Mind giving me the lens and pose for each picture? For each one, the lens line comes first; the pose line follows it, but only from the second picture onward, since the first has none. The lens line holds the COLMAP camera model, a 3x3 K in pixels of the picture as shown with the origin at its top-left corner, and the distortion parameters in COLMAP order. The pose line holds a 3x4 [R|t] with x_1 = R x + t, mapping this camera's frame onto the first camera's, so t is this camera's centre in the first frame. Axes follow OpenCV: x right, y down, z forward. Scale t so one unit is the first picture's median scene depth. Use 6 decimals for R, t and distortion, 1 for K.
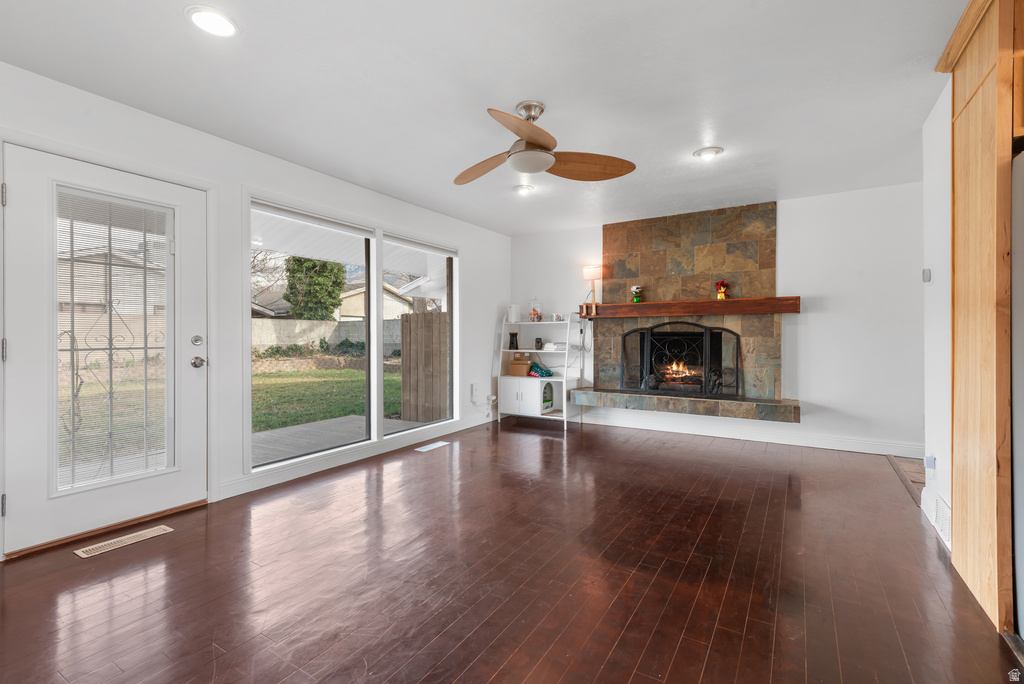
lens RADIAL K [[466.2, 0, 520.5], [0, 466.2, 334.5], [0, 0, 1]] dist [0.014097, -0.000049]
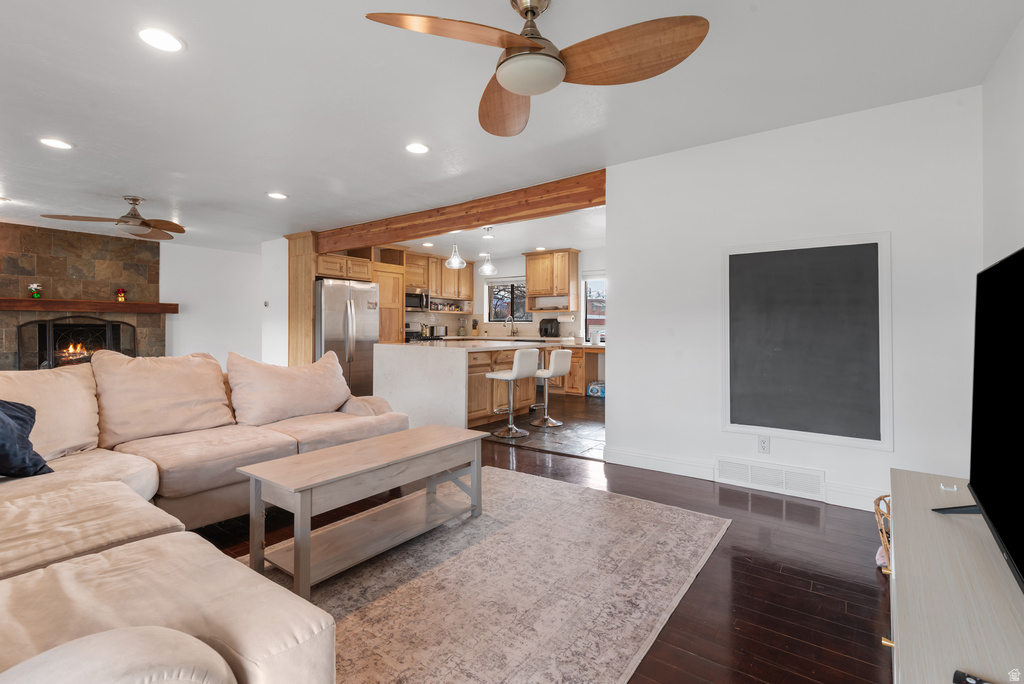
lens RADIAL K [[460.7, 0, 512.1], [0, 460.7, 328.4], [0, 0, 1]] dist [0.002456, -0.000141]
pose [[0.087917, -0.001331, 0.996127, -0.806534], [-0.008235, 0.999964, 0.002063, -0.005248], [-0.996094, -0.008384, 0.087903, -0.289887]]
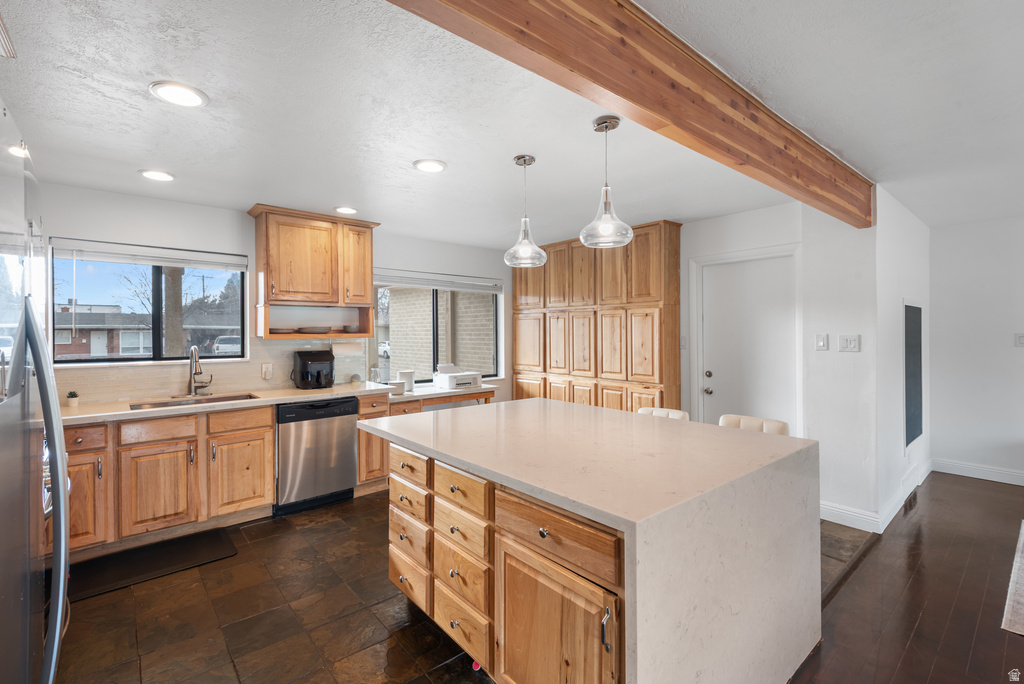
lens RADIAL K [[460.6, 0, 521.1], [0, 460.6, 332.0], [0, 0, 1]] dist [0.014005, -0.000130]
pose [[-0.949437, 0.007396, 0.313870, 0.170899], [0.005863, 0.999966, -0.005827, -0.060619], [-0.313902, -0.003693, -0.949448, 0.346143]]
